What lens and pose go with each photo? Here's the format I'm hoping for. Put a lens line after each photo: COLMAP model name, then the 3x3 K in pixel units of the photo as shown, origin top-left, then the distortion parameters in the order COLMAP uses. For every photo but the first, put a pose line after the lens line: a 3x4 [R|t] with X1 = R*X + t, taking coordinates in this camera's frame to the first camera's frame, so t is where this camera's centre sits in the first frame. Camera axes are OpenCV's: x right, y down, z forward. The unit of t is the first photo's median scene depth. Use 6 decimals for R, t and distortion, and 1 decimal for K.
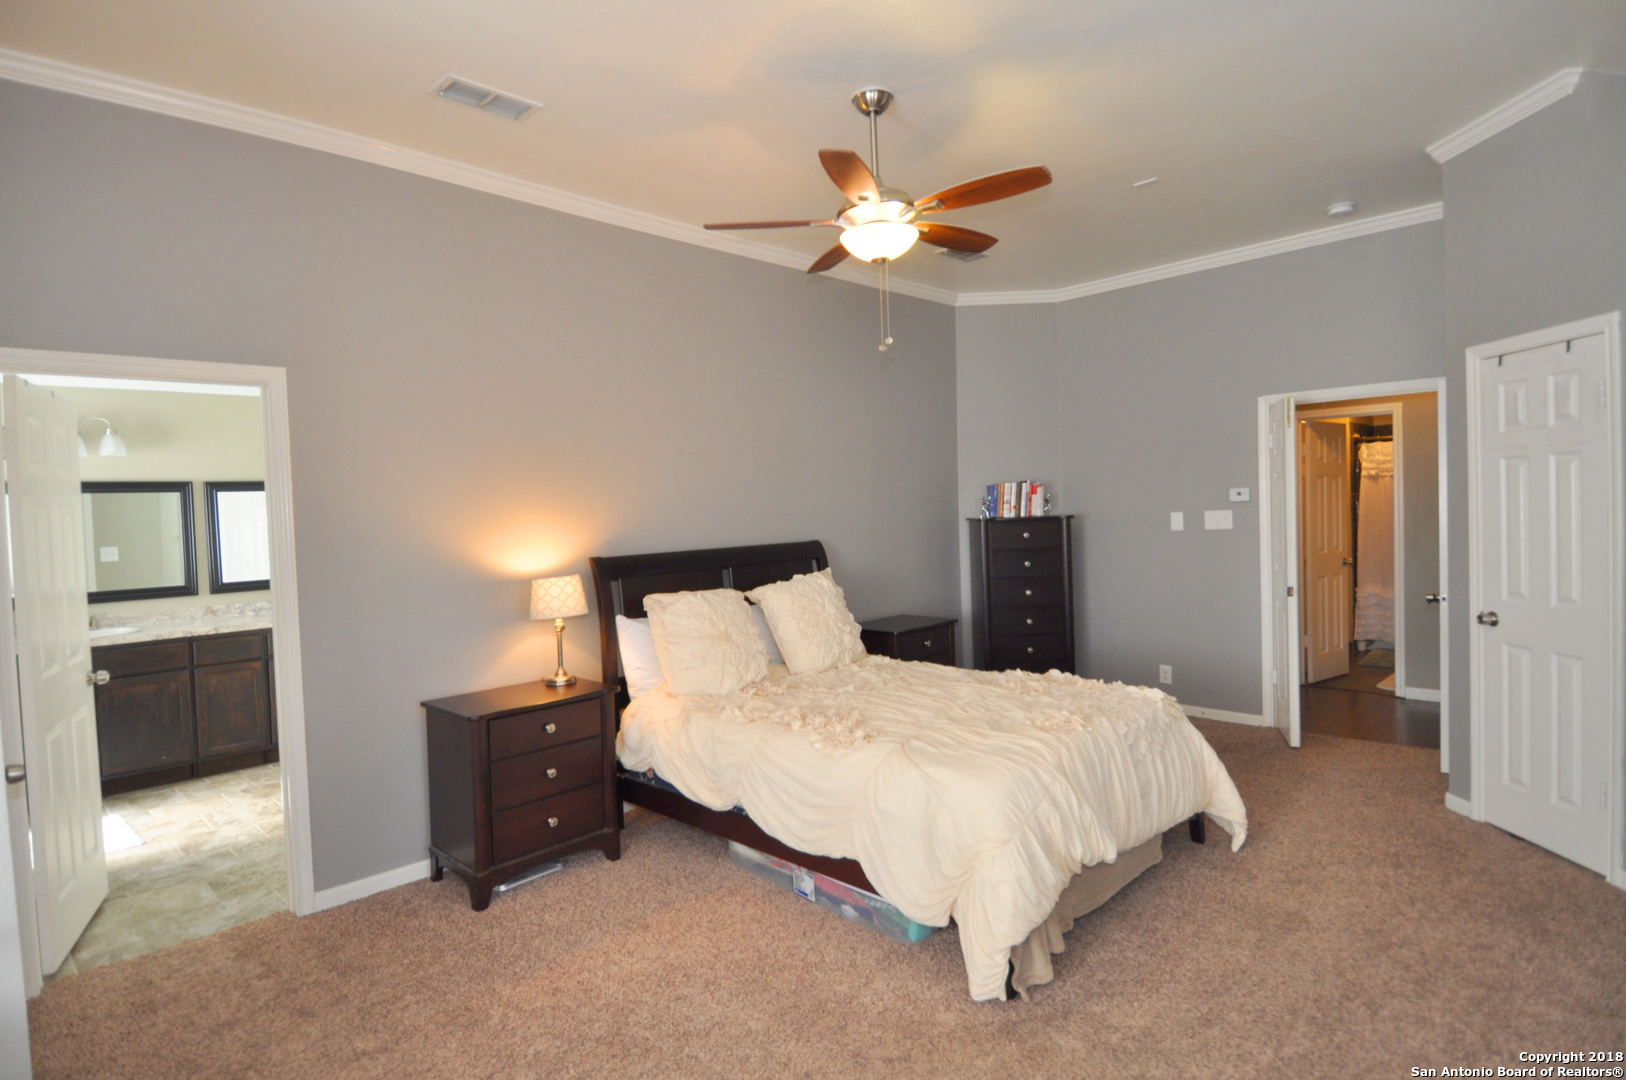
lens RADIAL K [[851.3, 0, 814.6], [0, 851.3, 533.4], [0, 0, 1]] dist [0.057707, -0.061196]
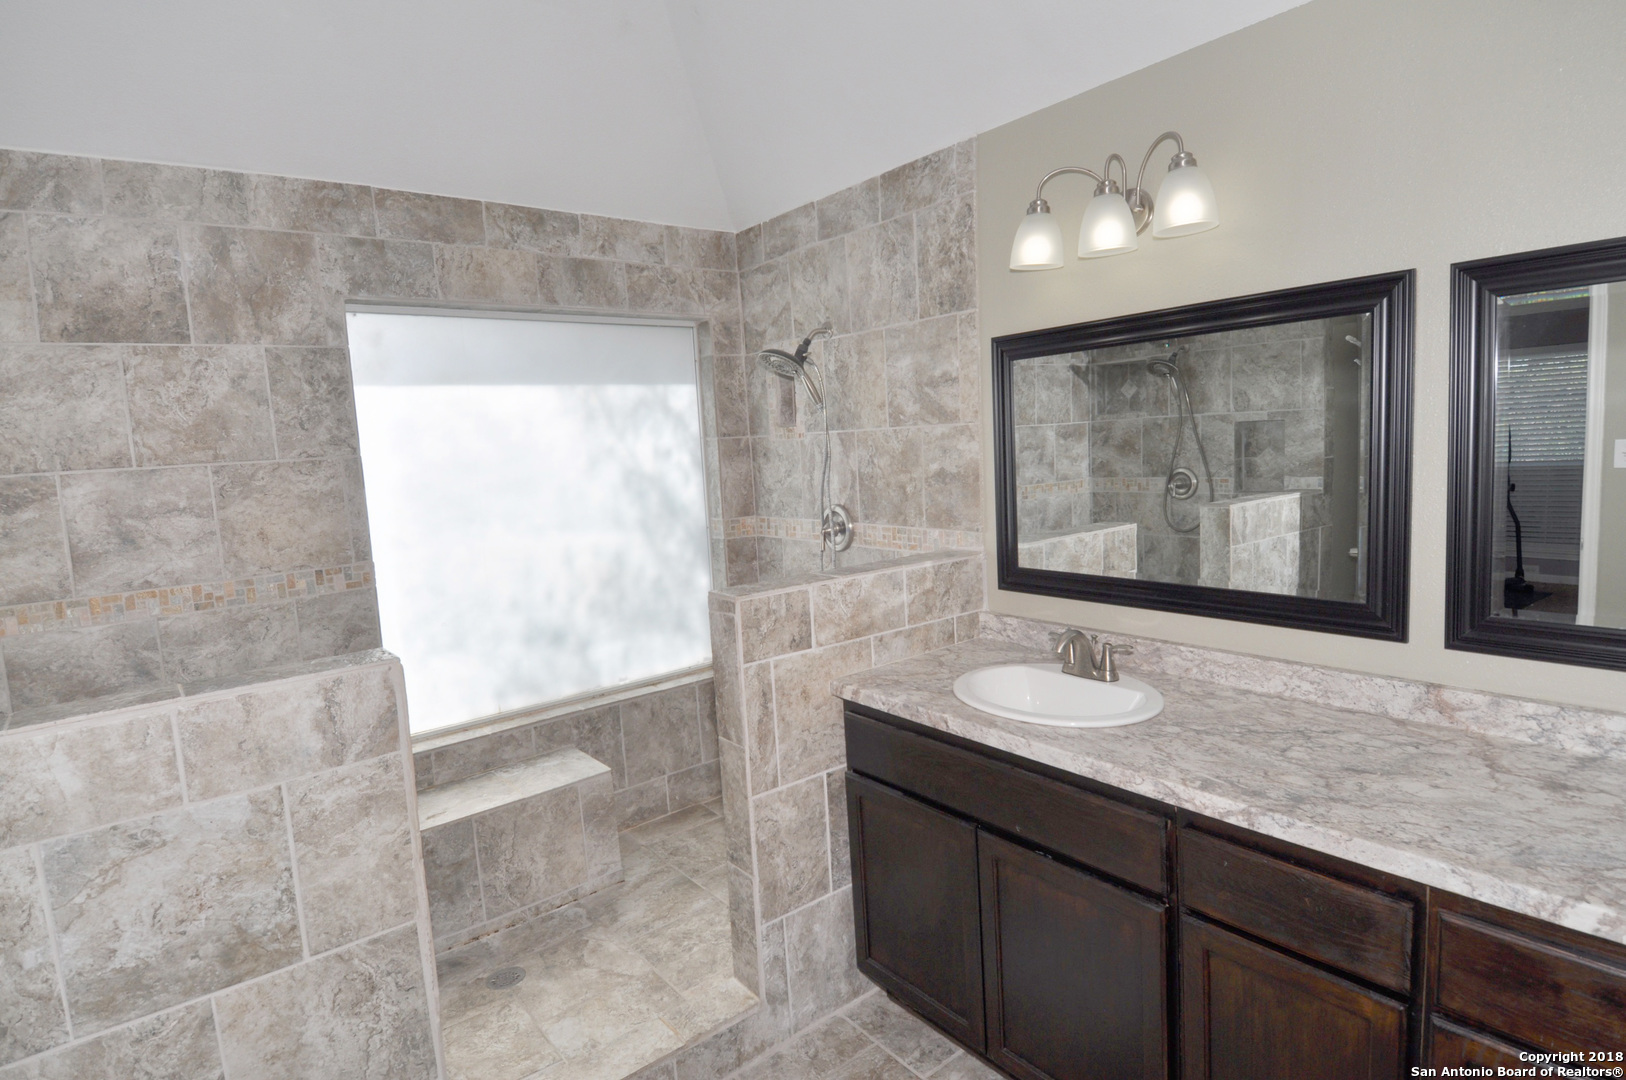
lens RADIAL K [[851.3, 0, 814.6], [0, 851.3, 533.4], [0, 0, 1]] dist [0.057707, -0.061196]
pose [[-0.114229, 0.144343, -0.982912, -0.387500], [0.024604, 0.989496, 0.142451, -0.017306], [0.993150, -0.007912, -0.116581, 0.821412]]
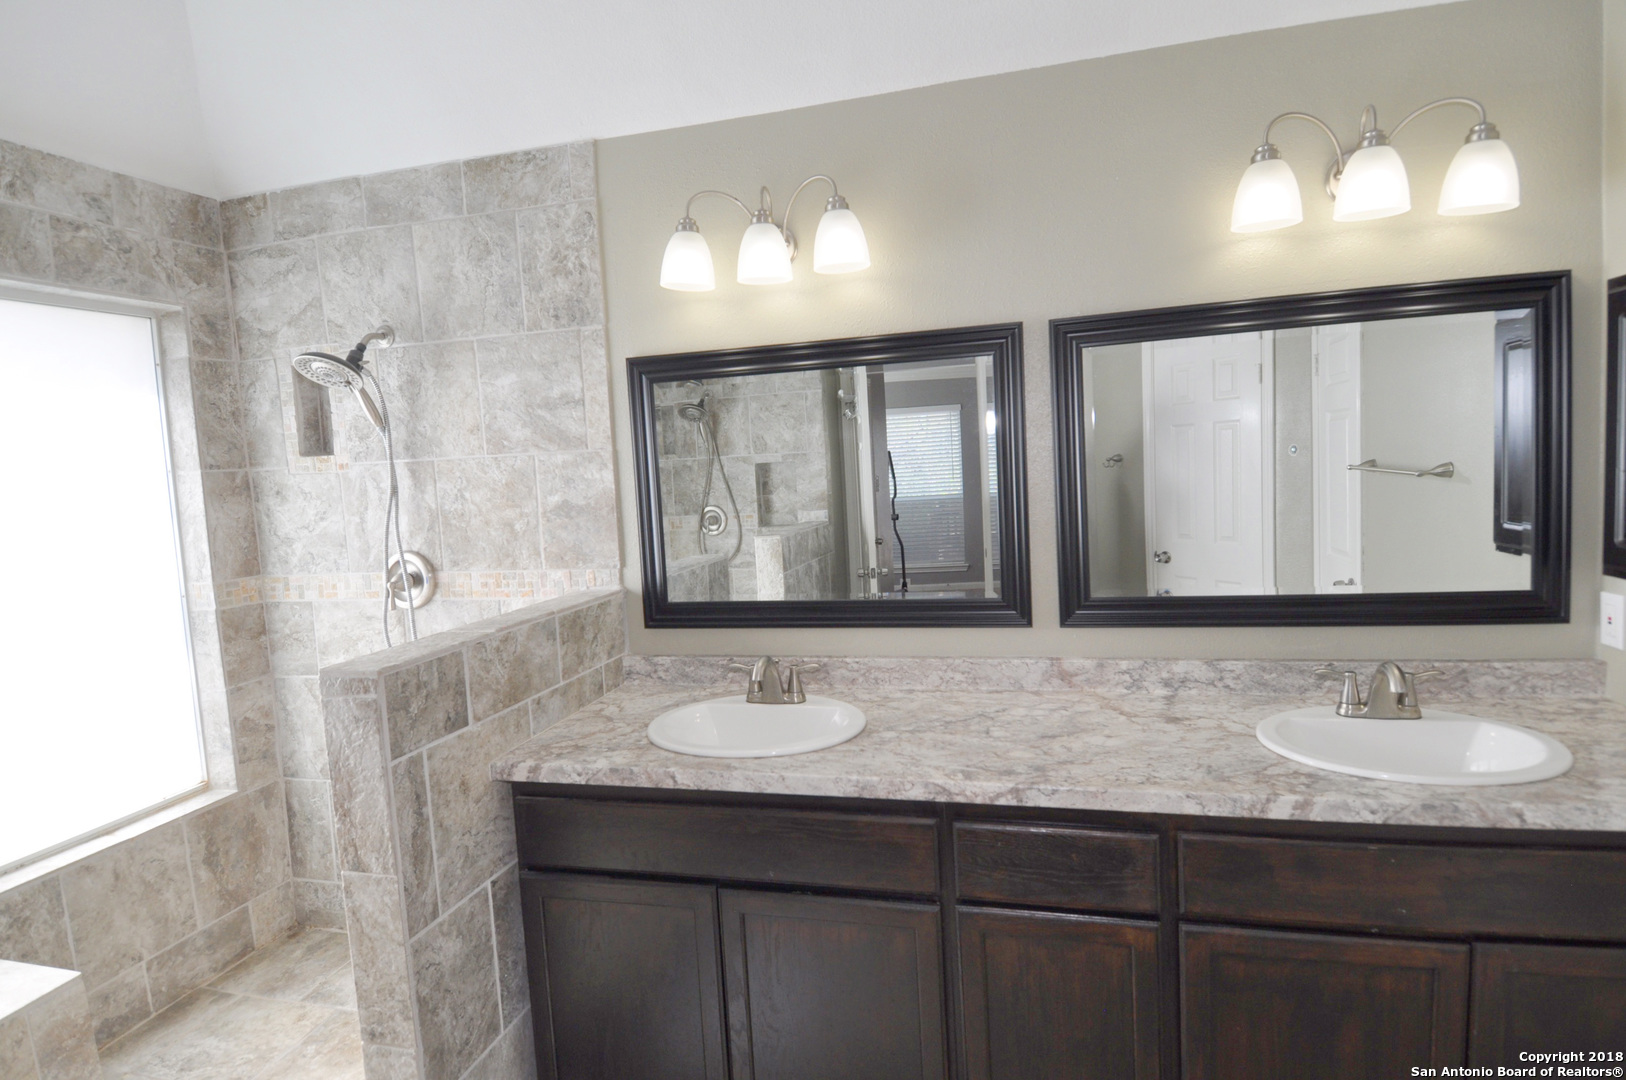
lens RADIAL K [[851.3, 0, 814.6], [0, 851.3, 533.4], [0, 0, 1]] dist [0.057707, -0.061196]
pose [[0.506081, 0.074013, -0.859305, -0.441550], [0.011081, 0.995671, 0.092285, -0.005114], [0.862415, -0.056226, 0.503070, 0.728689]]
